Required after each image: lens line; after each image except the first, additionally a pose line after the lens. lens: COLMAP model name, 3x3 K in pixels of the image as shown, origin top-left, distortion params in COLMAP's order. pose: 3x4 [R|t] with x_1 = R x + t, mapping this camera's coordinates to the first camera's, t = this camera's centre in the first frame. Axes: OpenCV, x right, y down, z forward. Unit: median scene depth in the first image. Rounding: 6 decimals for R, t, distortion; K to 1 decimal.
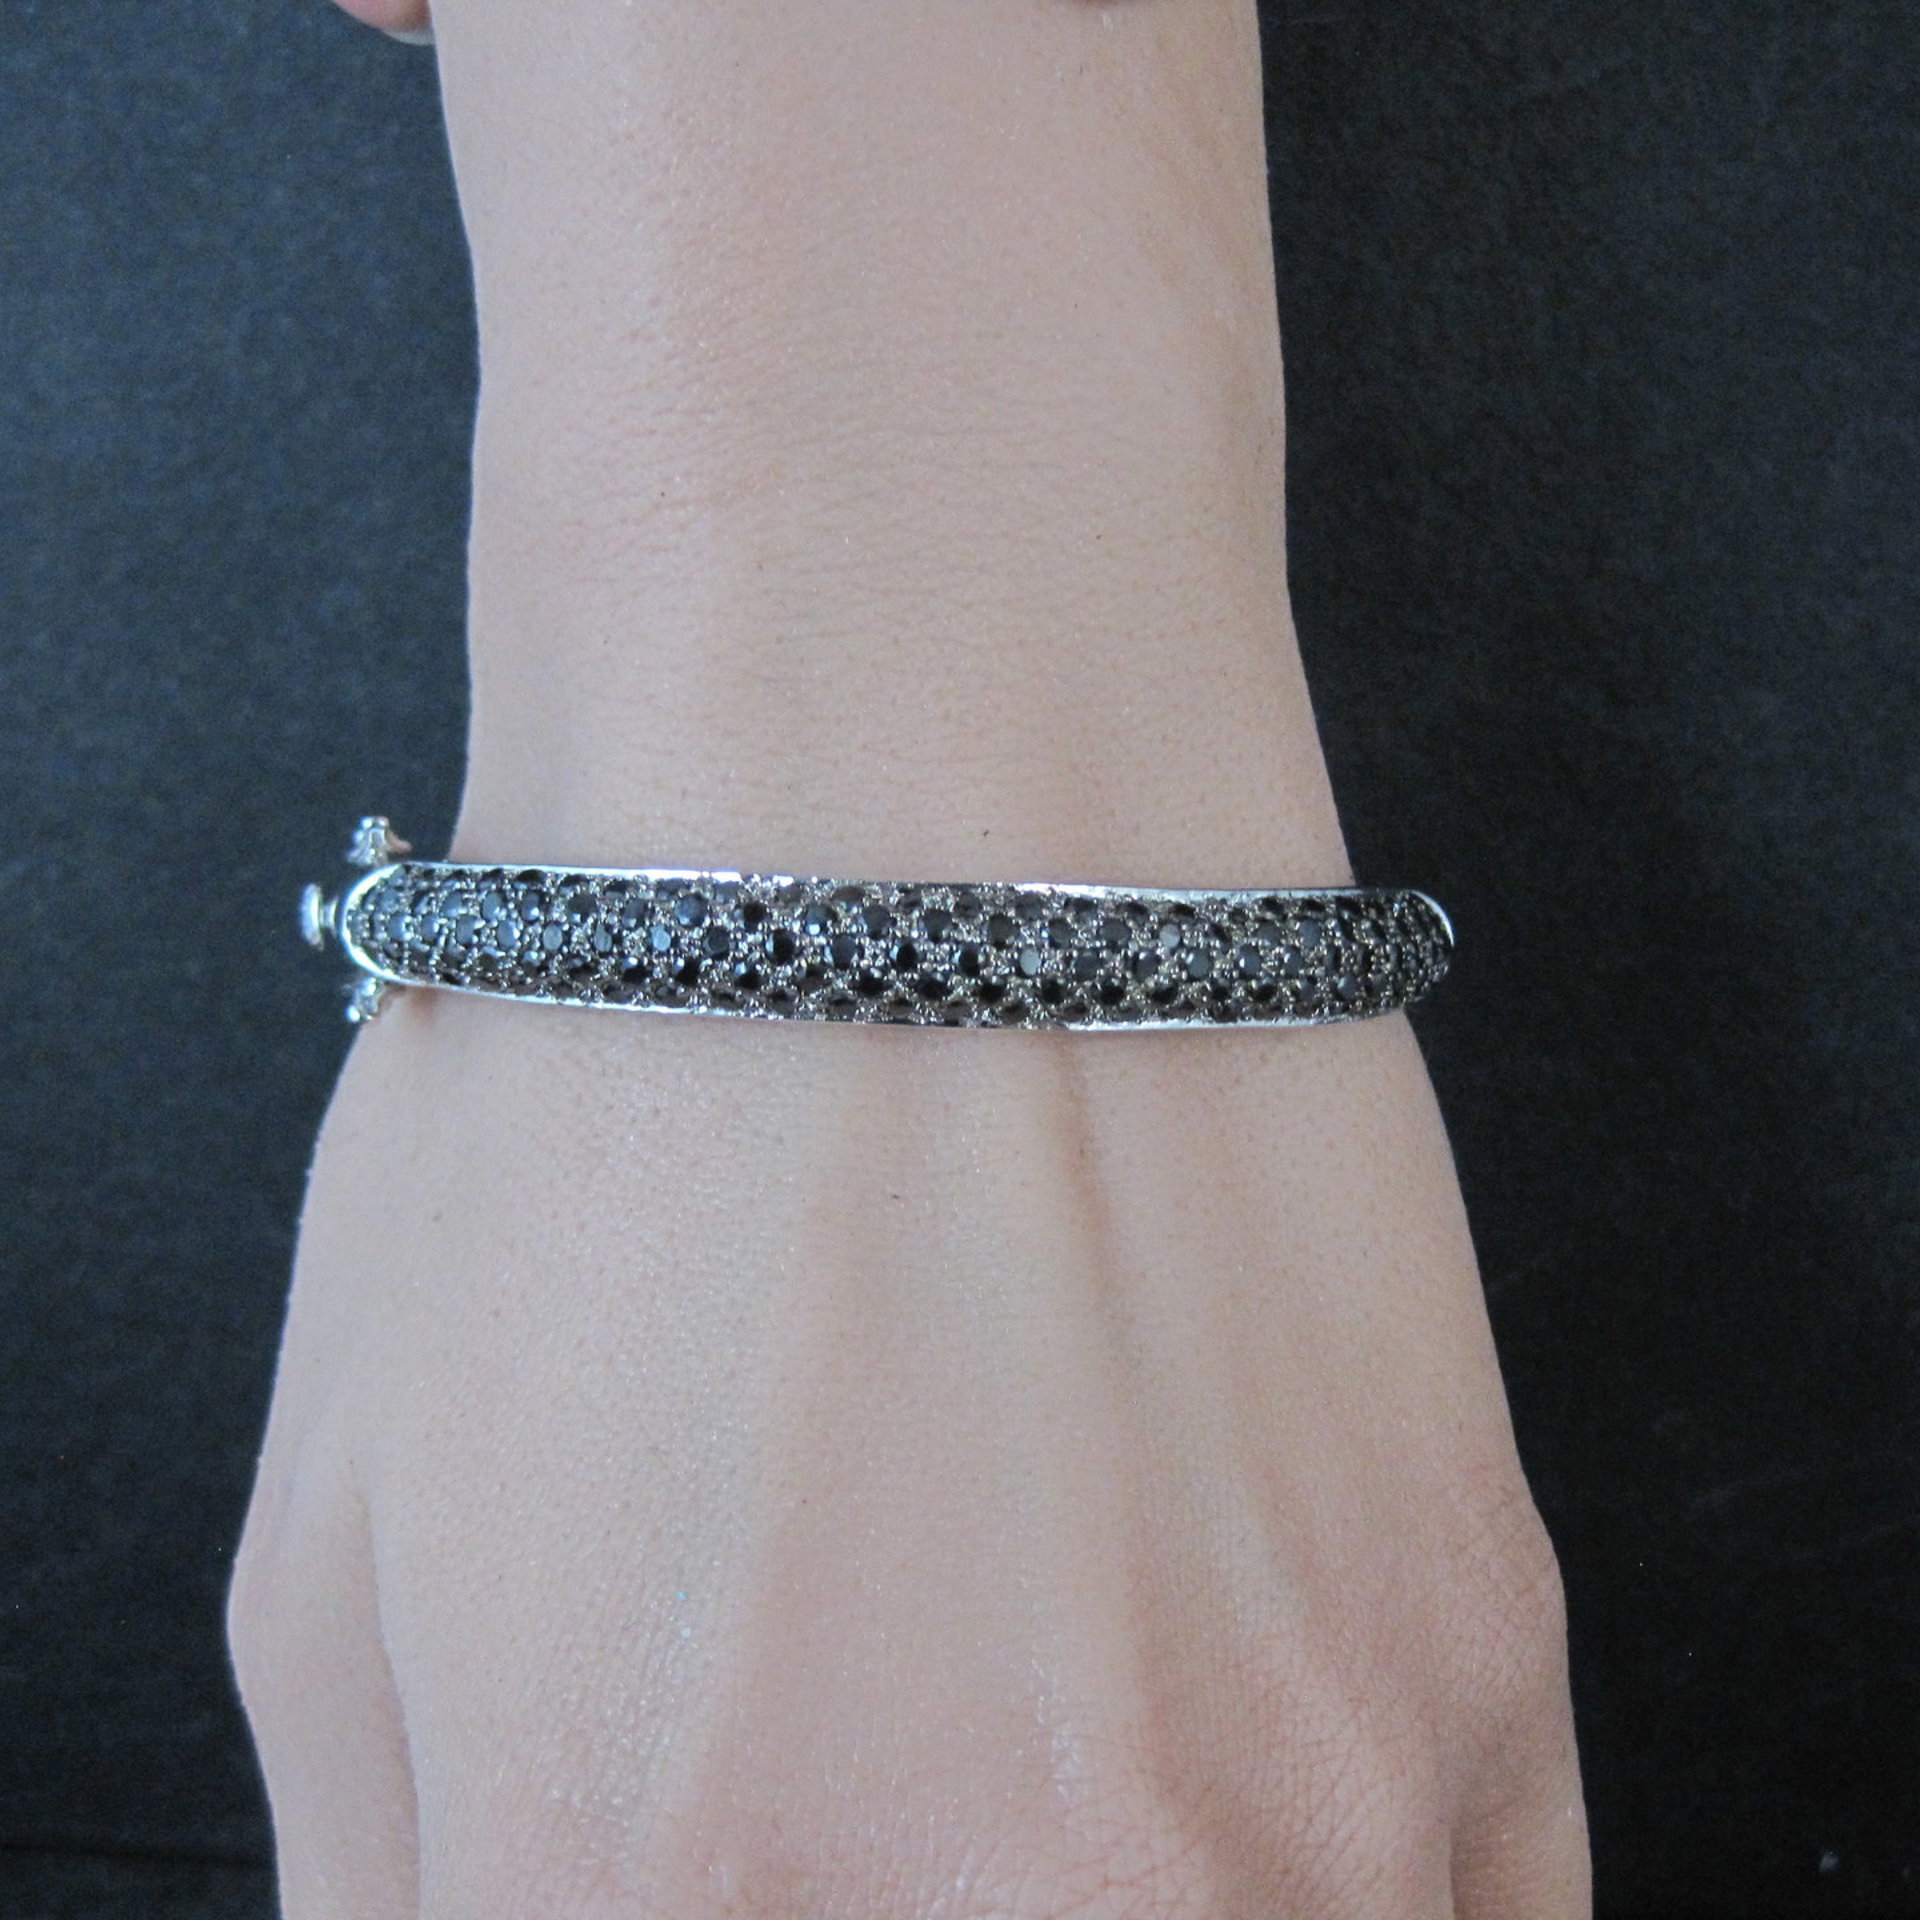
lens RADIAL K [[2651.5, 0, 960.0], [0, 2651.5, 960.0], [0, 0, 1]] dist [-0.175602, 0.031129]
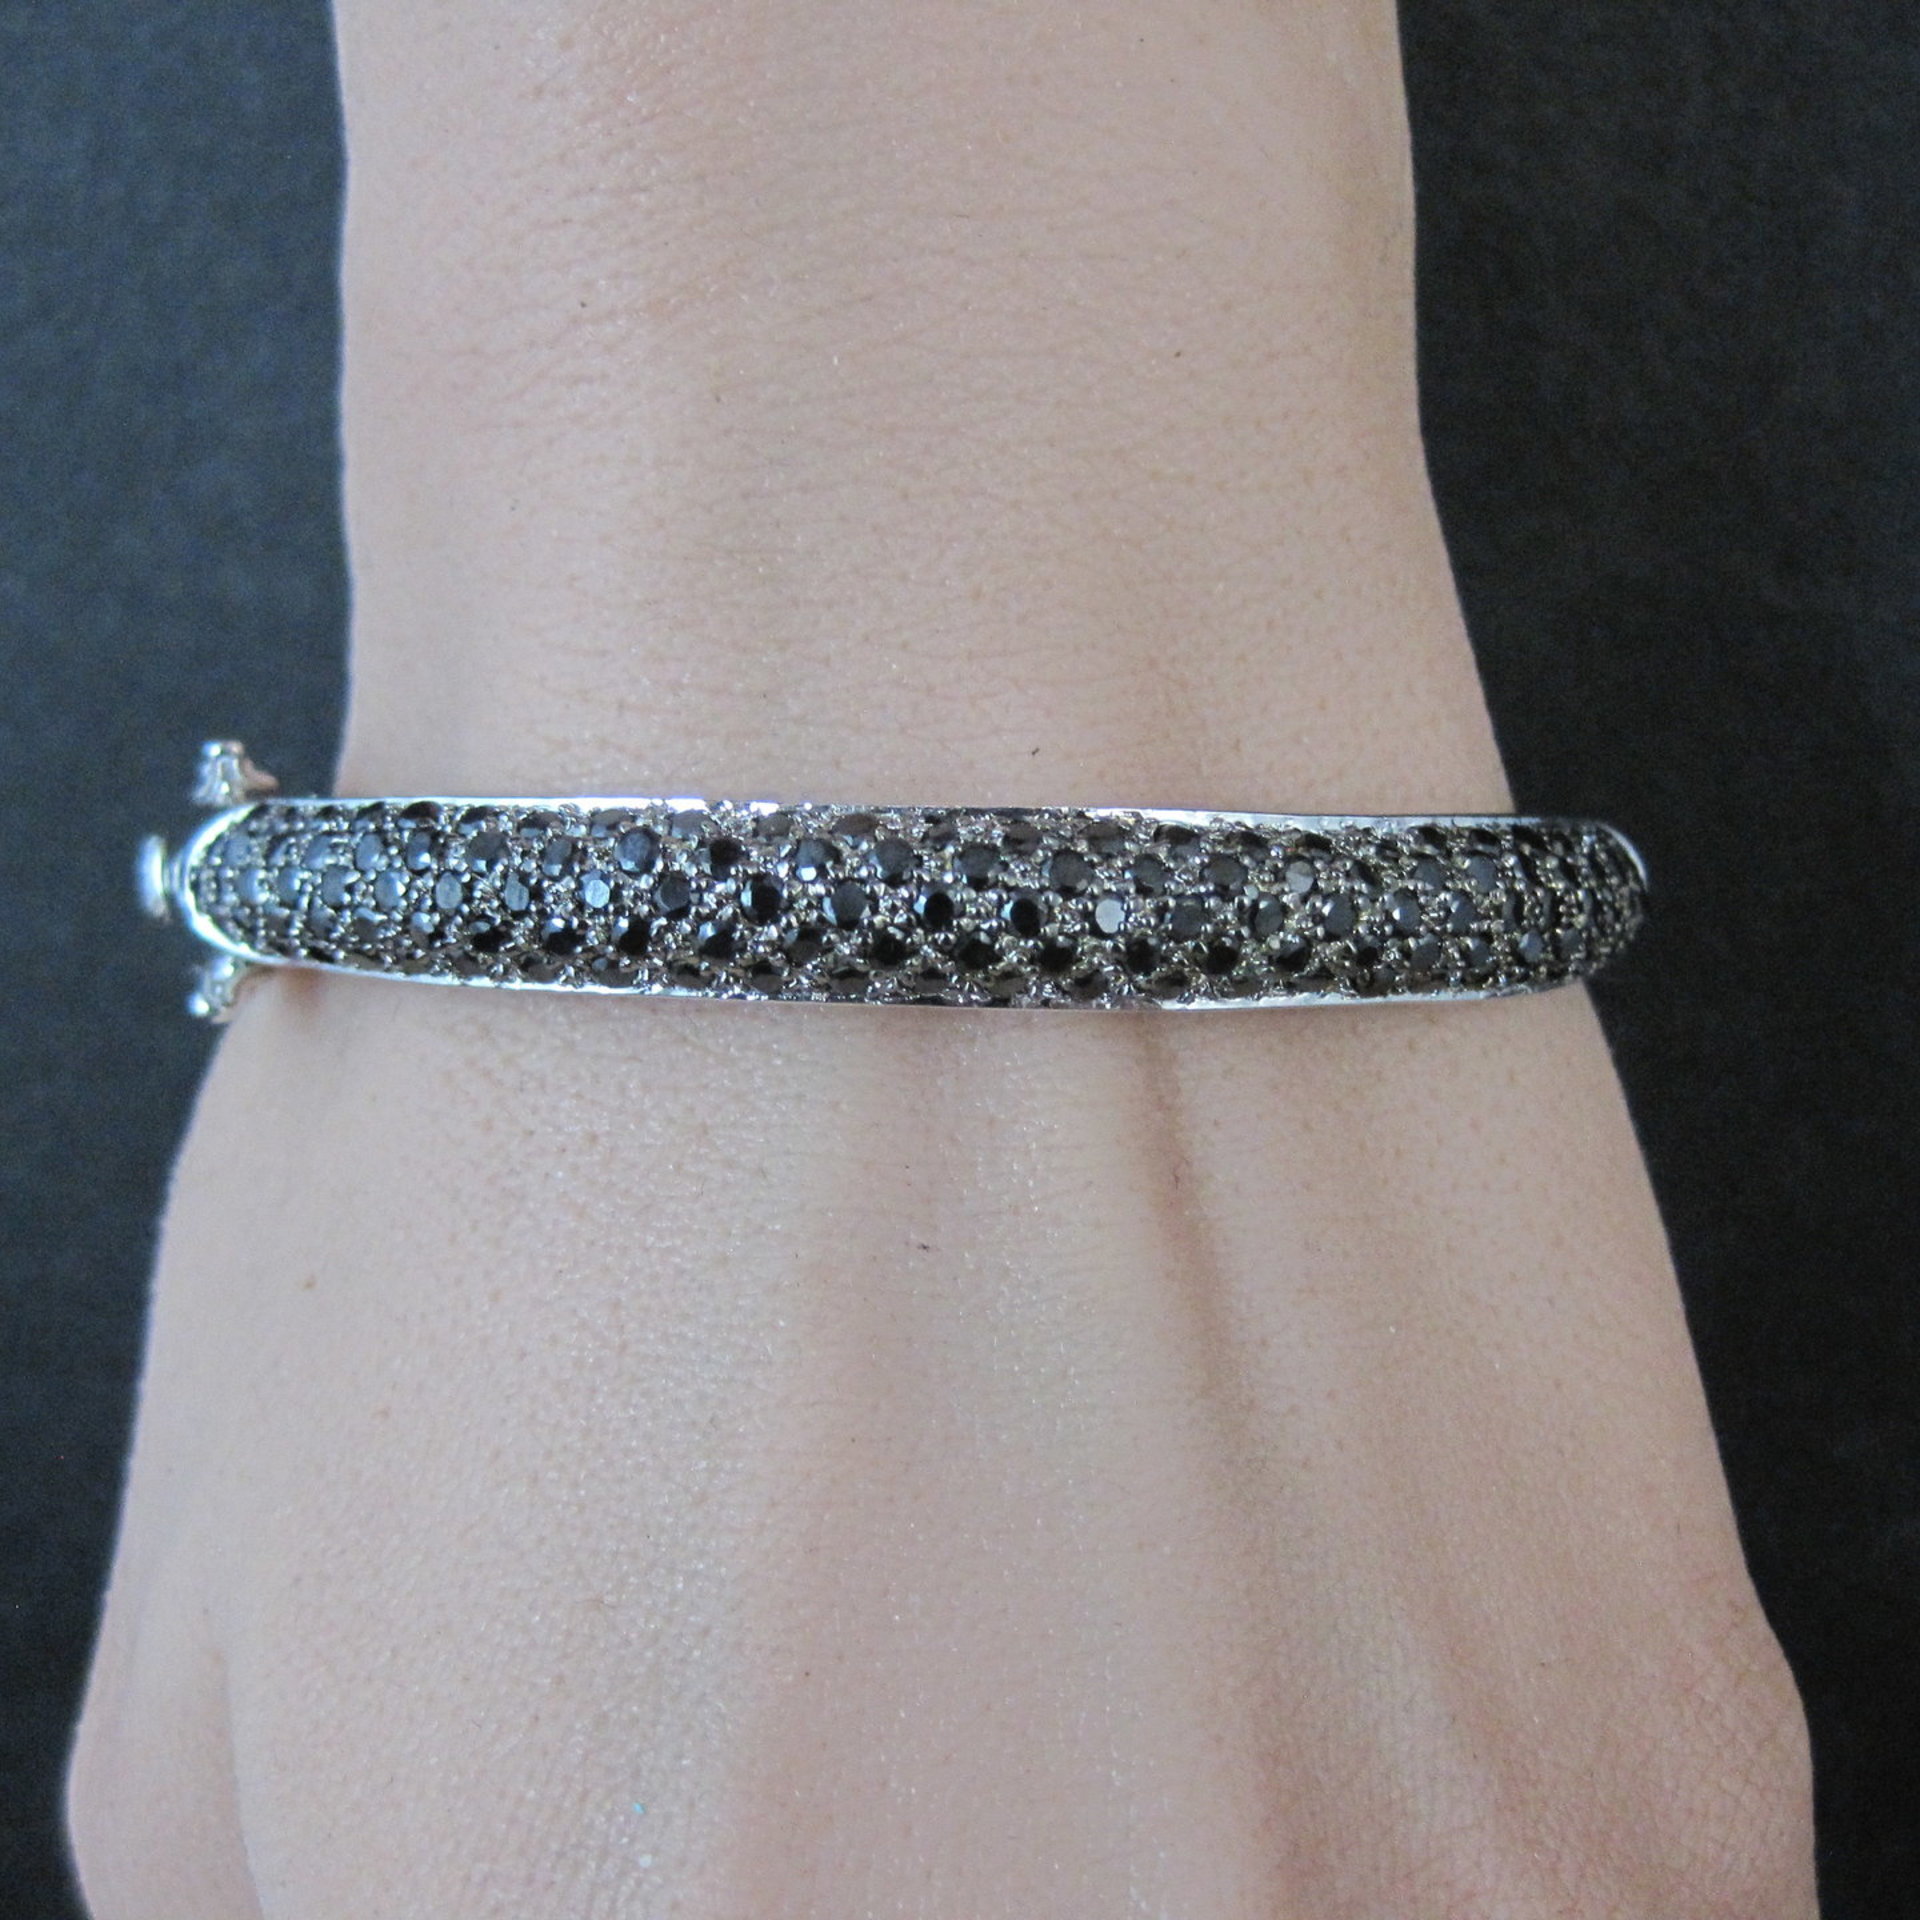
lens RADIAL K [[2685.4, 0, 960.0], [0, 2685.4, 960.0], [0, 0, 1]] dist [-0.280327, -0.069070]
pose [[0.999863, -0.015977, -0.004431, -0.010894], [0.015972, 0.999872, -0.001153, 0.012939], [0.004449, 0.001082, 0.999990, 0.268946]]
